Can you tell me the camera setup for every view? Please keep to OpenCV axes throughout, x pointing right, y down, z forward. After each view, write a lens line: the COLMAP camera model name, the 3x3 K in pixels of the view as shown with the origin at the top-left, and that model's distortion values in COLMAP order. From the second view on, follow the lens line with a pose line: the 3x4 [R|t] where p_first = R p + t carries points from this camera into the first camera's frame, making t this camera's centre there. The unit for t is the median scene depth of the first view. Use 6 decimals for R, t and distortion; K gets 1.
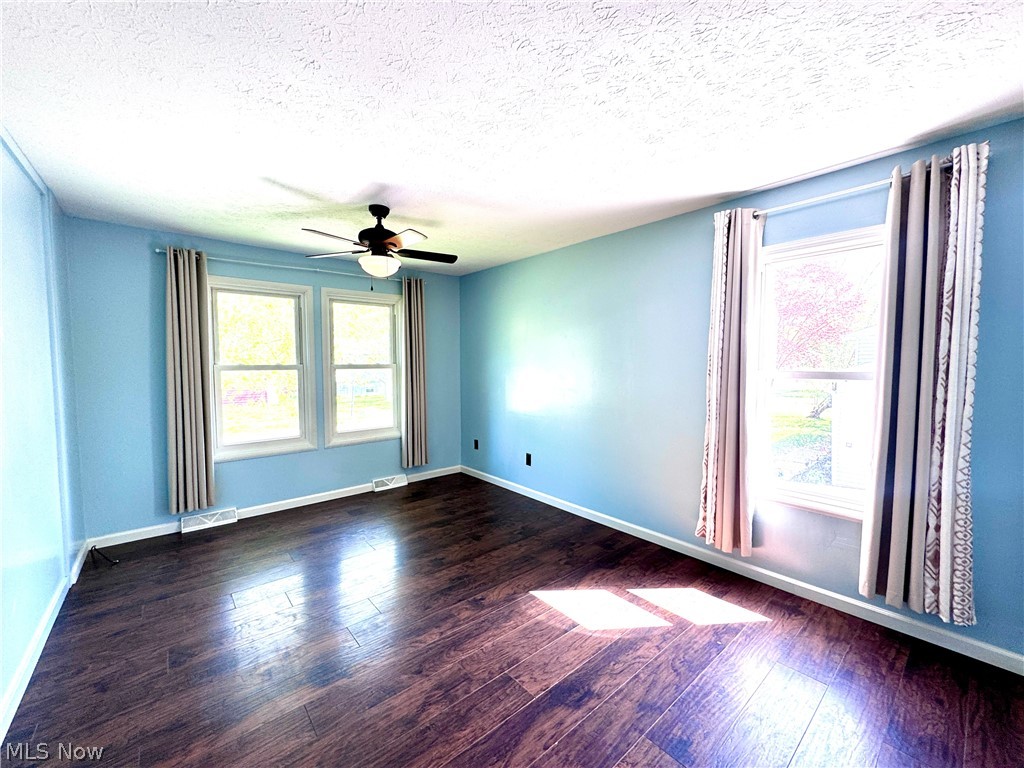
lens RADIAL K [[410.3, 0, 513.3], [0, 410.3, 385.4], [0, 0, 1]] dist [-0.000757, 0.001563]
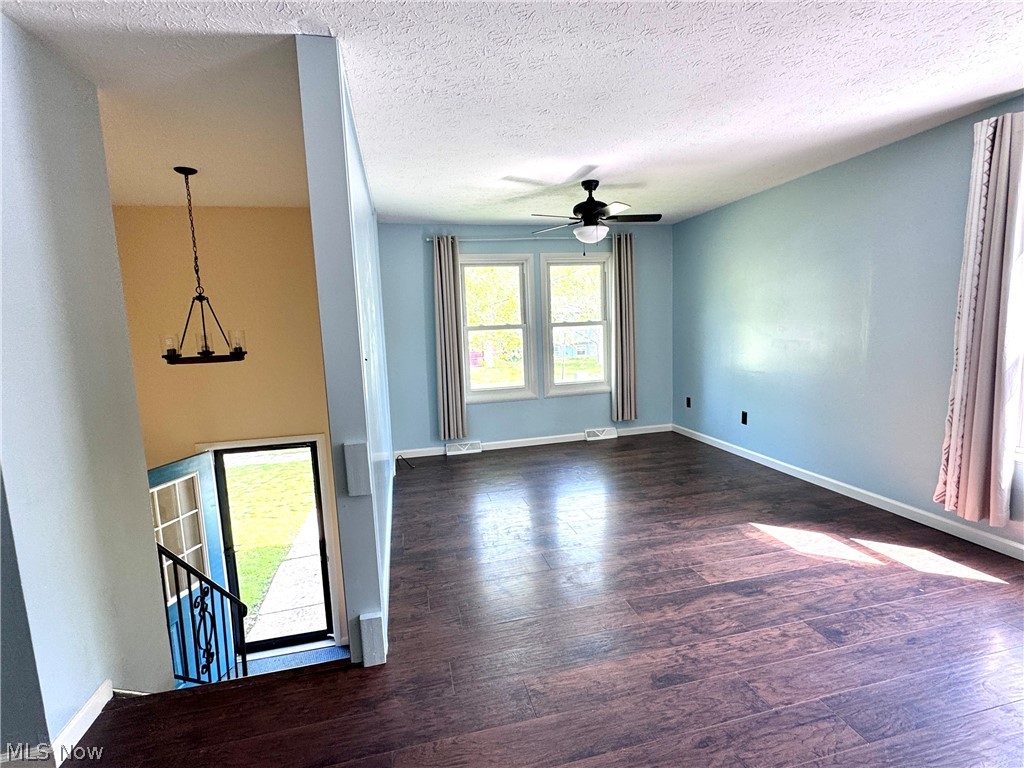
lens RADIAL K [[481.7, 0, 515.2], [0, 481.7, 383.1], [0, 0, 1]] dist [-0.012961, 0.000378]
pose [[0.890395, 0.020902, -0.454708, 0.090997], [0.012620, 0.997428, 0.070562, 0.023902], [0.455013, -0.068566, 0.887841, -0.272902]]
